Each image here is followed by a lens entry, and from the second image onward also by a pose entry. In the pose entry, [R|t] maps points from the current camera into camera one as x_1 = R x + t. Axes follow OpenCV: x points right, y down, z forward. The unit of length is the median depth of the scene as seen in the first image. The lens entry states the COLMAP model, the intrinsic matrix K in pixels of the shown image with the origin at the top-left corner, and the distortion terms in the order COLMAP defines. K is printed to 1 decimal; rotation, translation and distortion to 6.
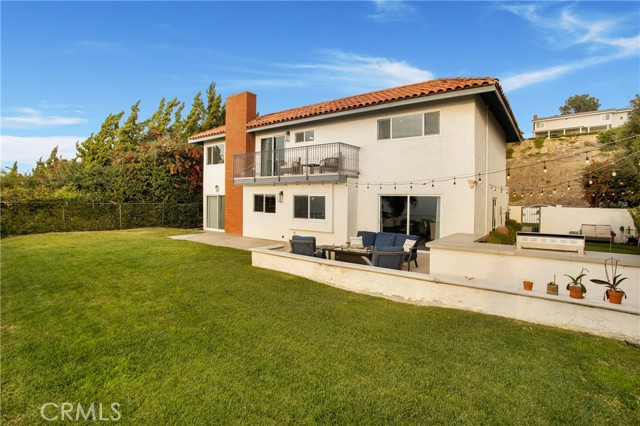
lens RADIAL K [[309.5, 0, 319.0], [0, 309.5, 199.3], [0, 0, 1]] dist [0.002341, 0.000759]
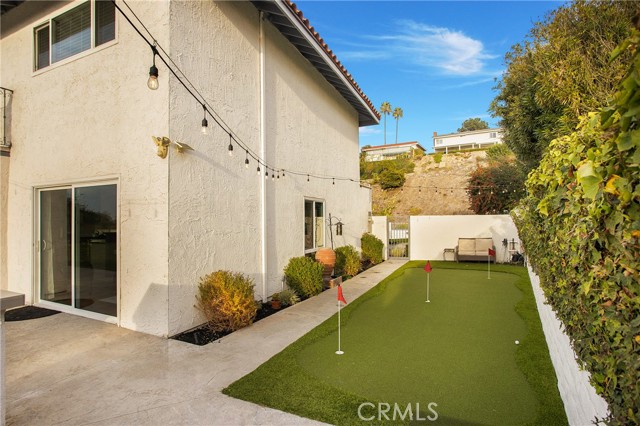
lens RADIAL K [[318.5, 0, 317.9], [0, 318.5, 216.8], [0, 0, 1]] dist [0.000323, 0.000244]
pose [[0.972744, -0.025377, 0.230490, 0.096577], [0.028020, 0.999574, -0.008204, 0.007642], [-0.230184, 0.014439, 0.973040, 0.095479]]
